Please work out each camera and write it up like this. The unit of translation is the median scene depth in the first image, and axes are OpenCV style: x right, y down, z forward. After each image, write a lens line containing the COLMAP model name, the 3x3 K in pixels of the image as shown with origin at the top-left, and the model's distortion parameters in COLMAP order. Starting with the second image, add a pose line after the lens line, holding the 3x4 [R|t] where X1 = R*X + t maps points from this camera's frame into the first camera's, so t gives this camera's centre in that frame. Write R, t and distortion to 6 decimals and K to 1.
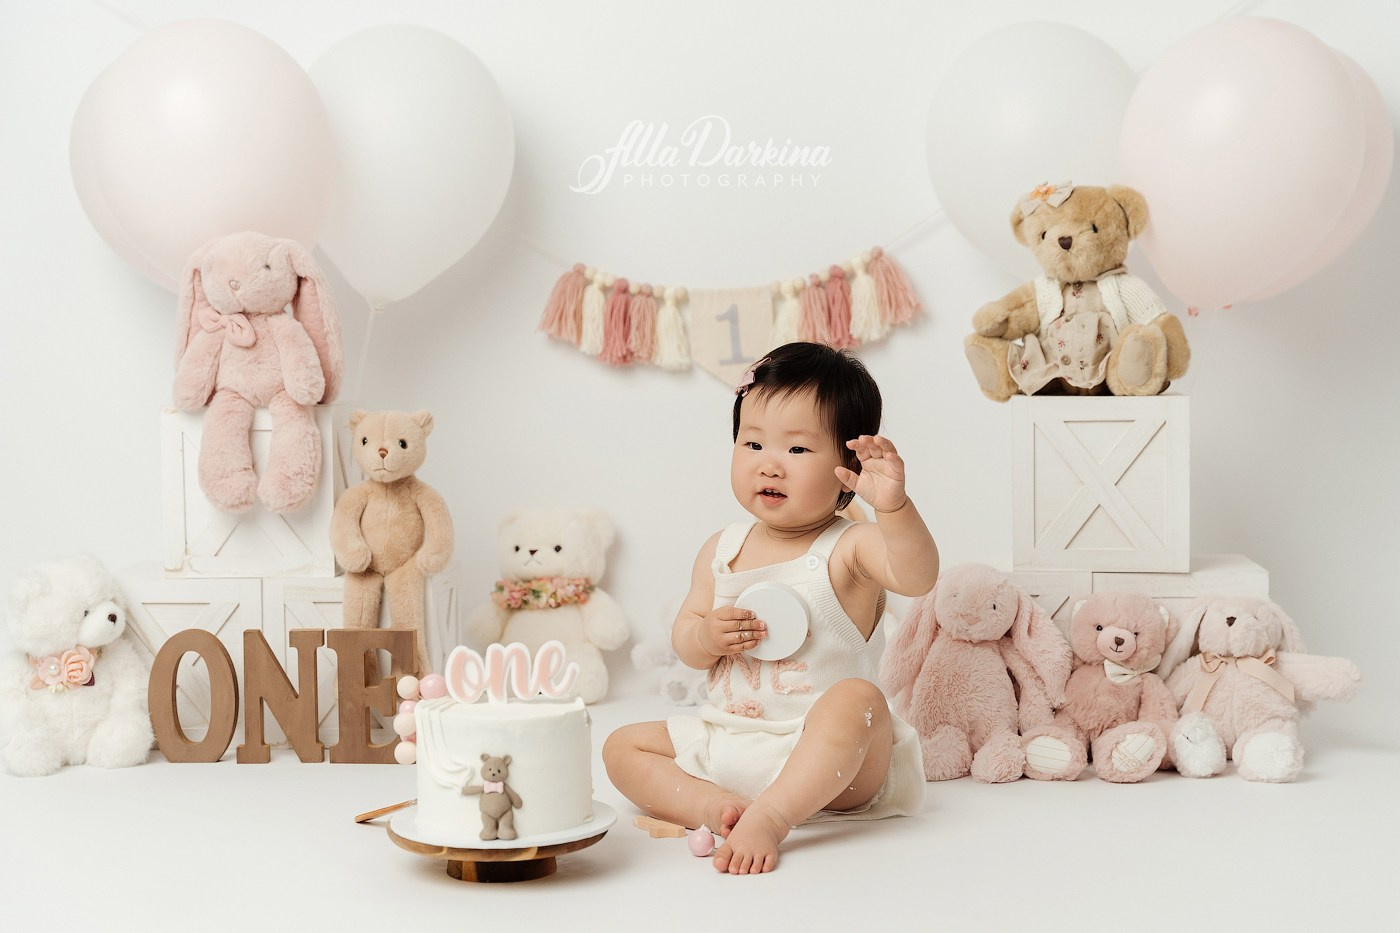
lens RADIAL K [[2110.5, 0, 746.1], [0, 2110.5, 481.6], [0, 0, 1]] dist [0.011377, -0.077738]
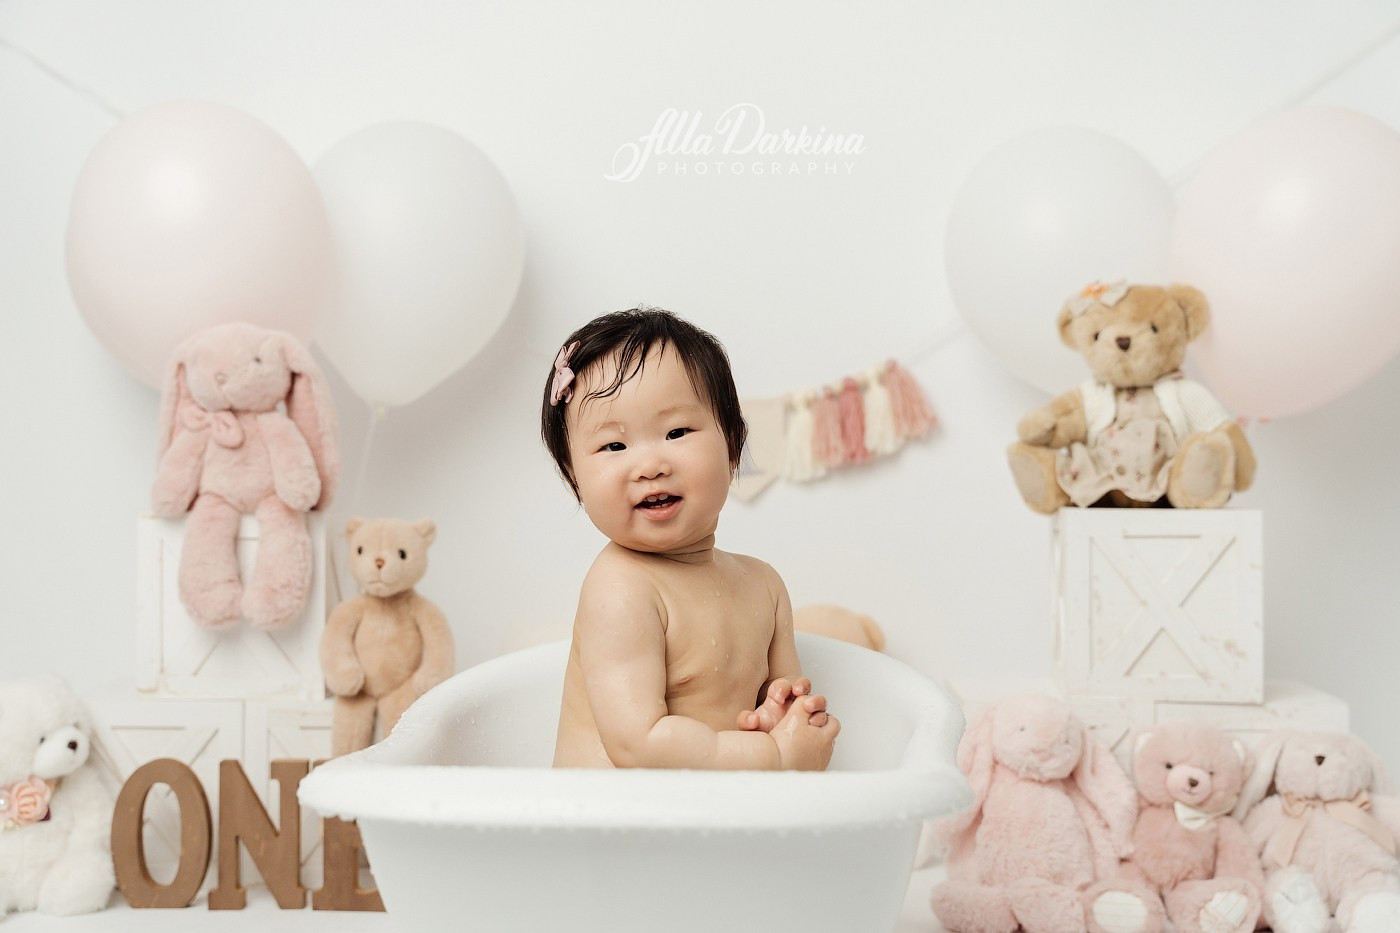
lens RADIAL K [[1678.6, 0, 700.0], [0, 1678.6, 466.5], [0, 0, 1]] dist [0.001825, 0.027956]
pose [[0.999896, 0.009562, 0.010825, -0.041490], [-0.008741, 0.997257, -0.073494, -0.003499], [-0.011498, 0.073392, 0.997237, 0.270197]]
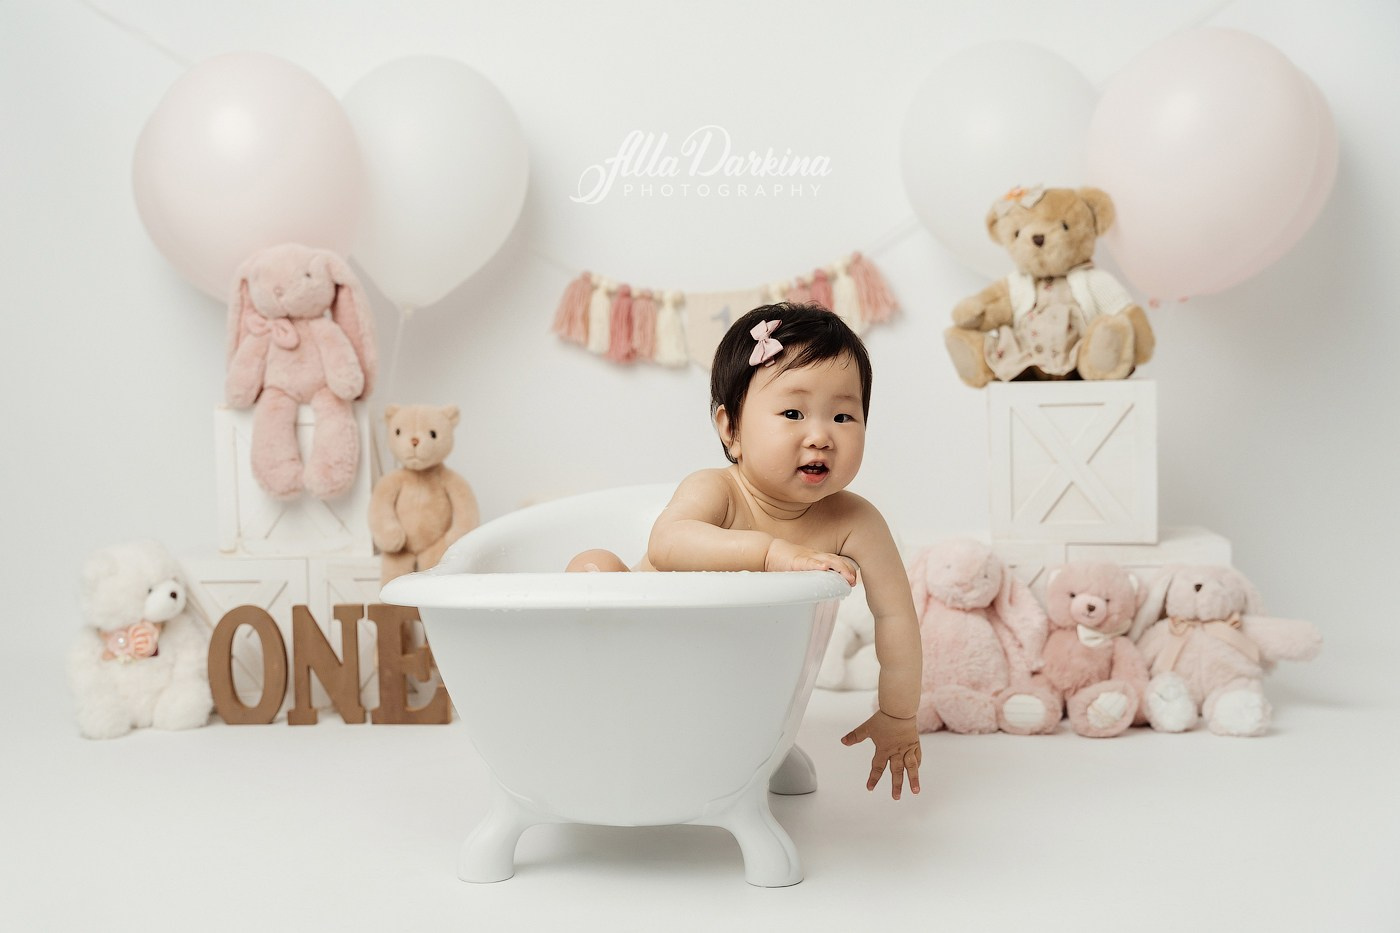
lens RADIAL K [[1816.7, 0, 641.1], [0, 1816.7, 497.3], [0, 0, 1]] dist [0.000448, 0.037322]
pose [[0.999157, -0.012378, -0.039136, -0.017447], [0.012870, 0.999841, 0.012349, 0.004581], [0.038977, -0.012842, 0.999158, 0.058375]]
